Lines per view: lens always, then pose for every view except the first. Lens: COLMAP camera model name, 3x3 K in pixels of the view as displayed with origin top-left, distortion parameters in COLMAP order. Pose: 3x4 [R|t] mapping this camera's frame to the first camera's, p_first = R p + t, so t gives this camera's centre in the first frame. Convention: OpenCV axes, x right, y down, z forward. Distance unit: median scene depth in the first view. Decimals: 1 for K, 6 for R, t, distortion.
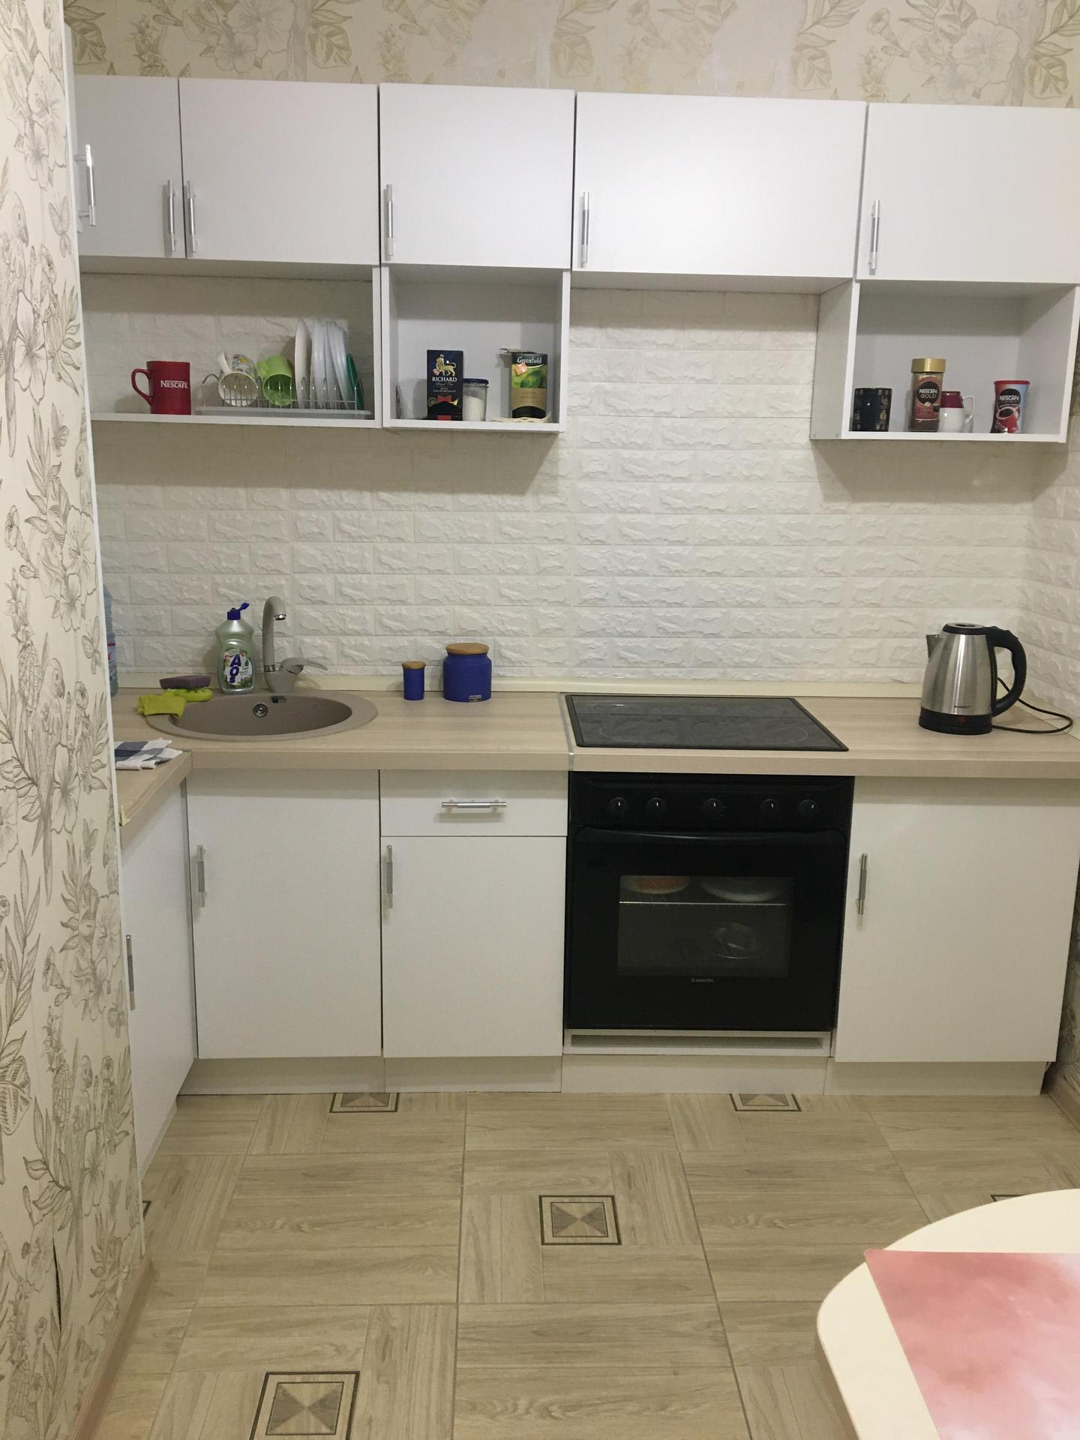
lens RADIAL K [[1213.2, 0, 539.9], [0, 1213.2, 714.3], [0, 0, 1]] dist [0.068448, -0.105275]
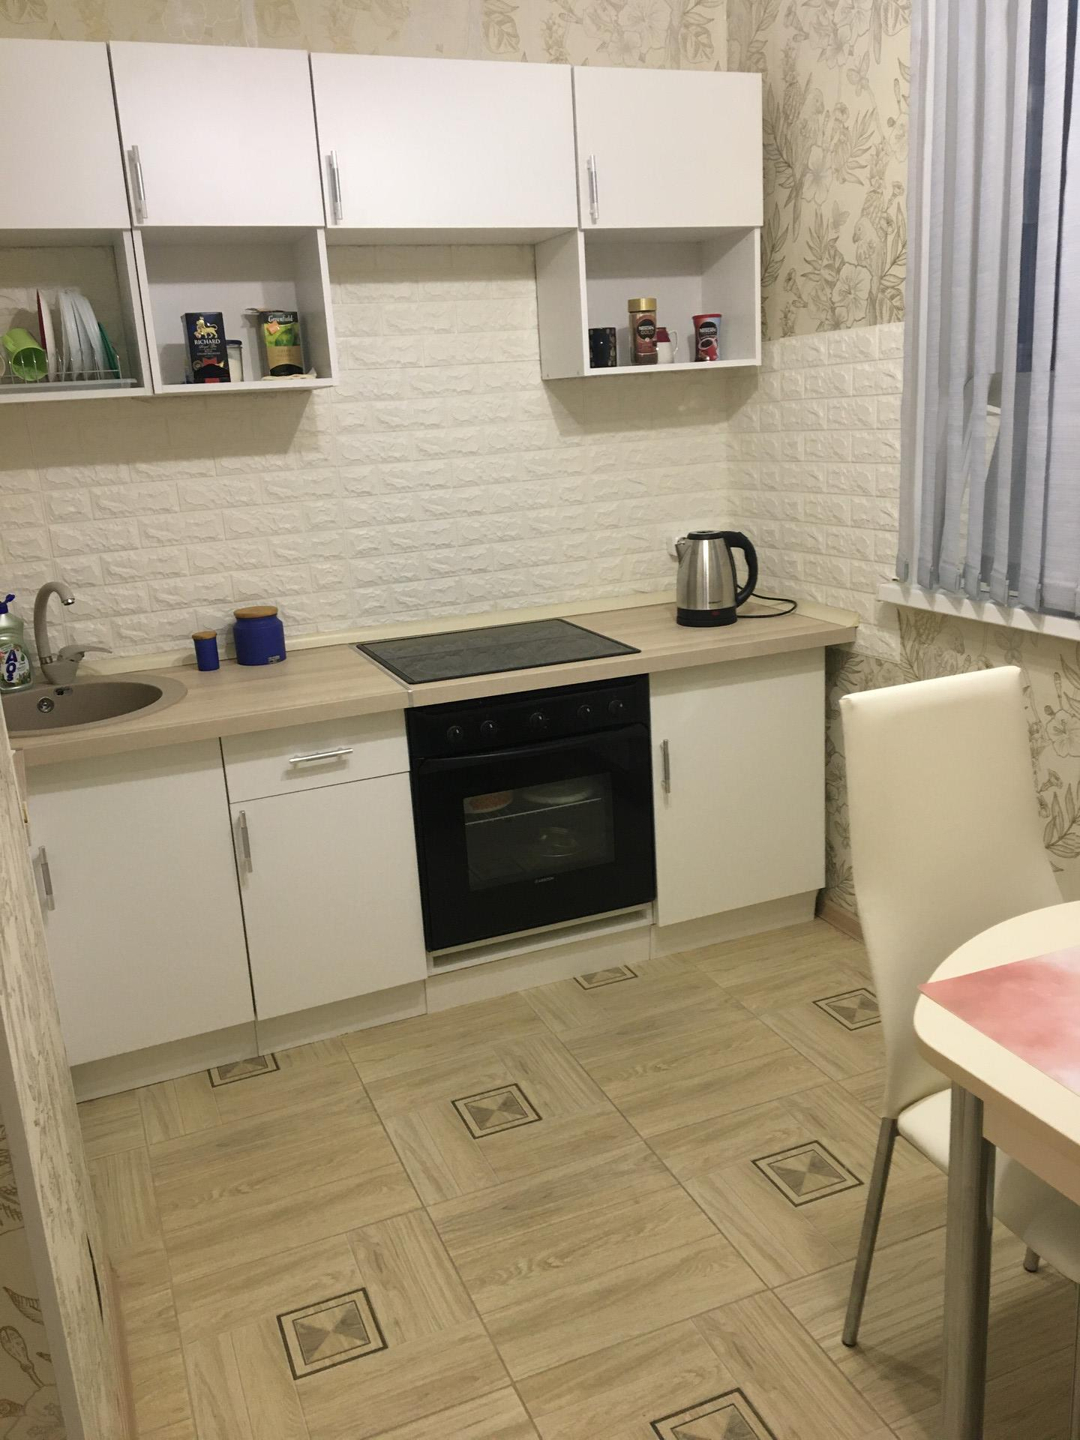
lens RADIAL K [[1213.2, 0, 551.5], [0, 1213.2, 712.8], [0, 0, 1]] dist [0.068448, -0.105275]
pose [[0.932470, -0.160215, 0.323776, -0.182681], [0.150533, 0.987079, 0.054907, 0.010335], [-0.328390, -0.002460, 0.944539, -0.032906]]
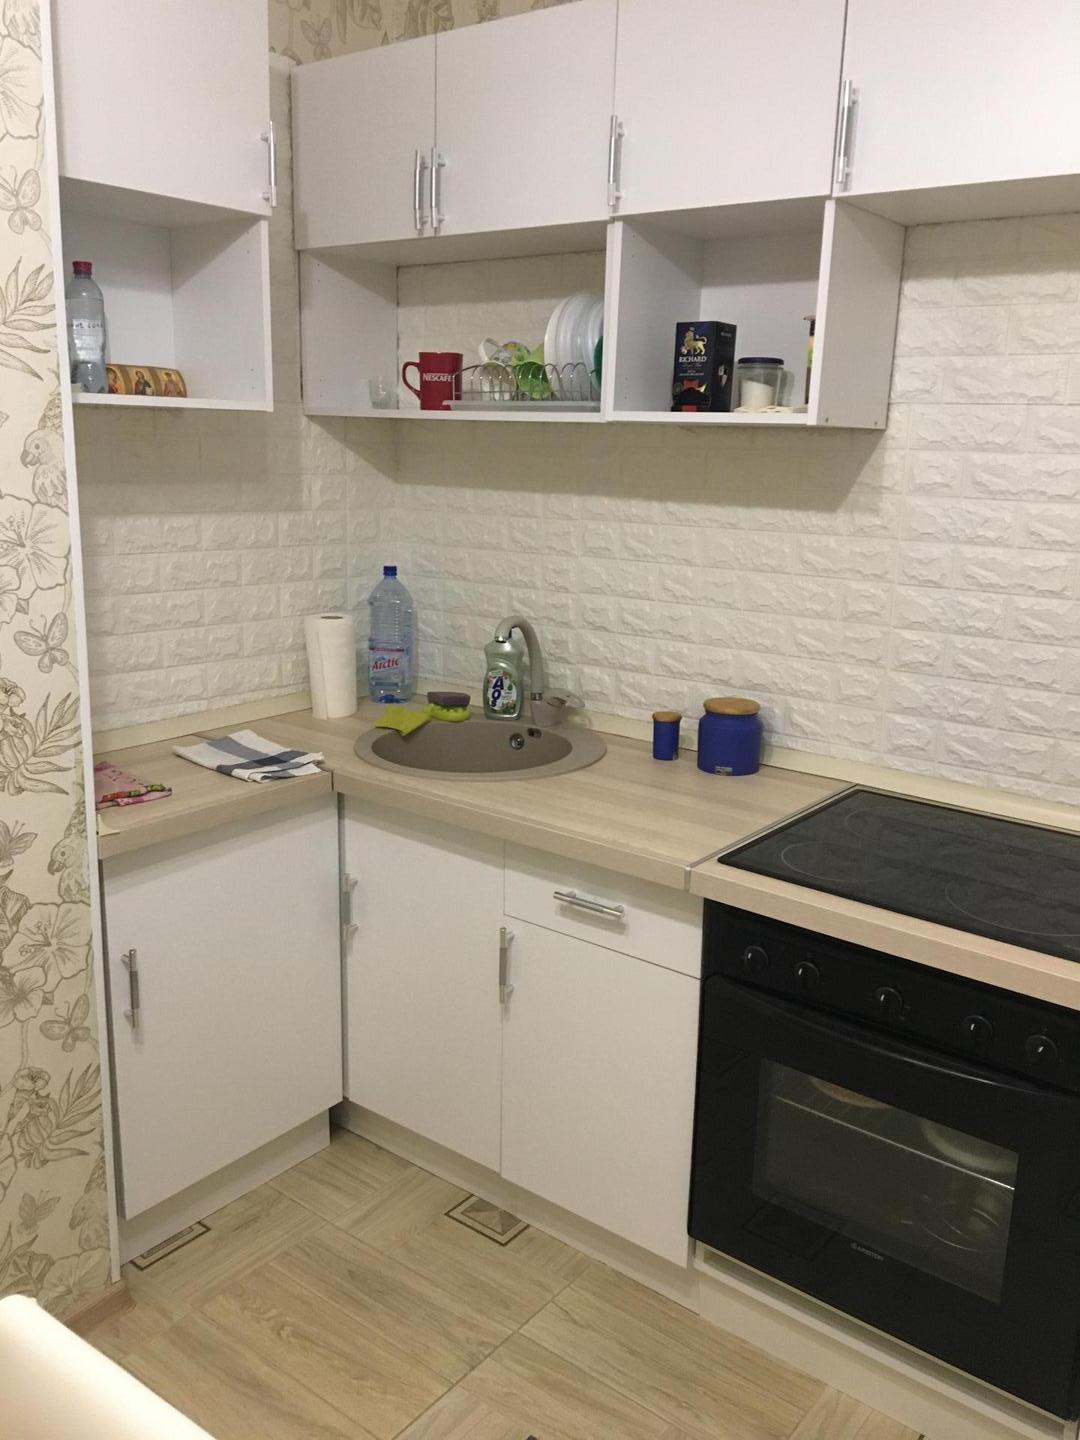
lens RADIAL K [[1213.2, 0, 525.0], [0, 1213.2, 713.1], [0, 0, 1]] dist [0.068448, -0.105275]
pose [[0.761540, 0.145816, -0.631502, 0.354687], [-0.153429, 0.987227, 0.042931, -0.067043], [0.629695, 0.064197, 0.774185, 0.334663]]
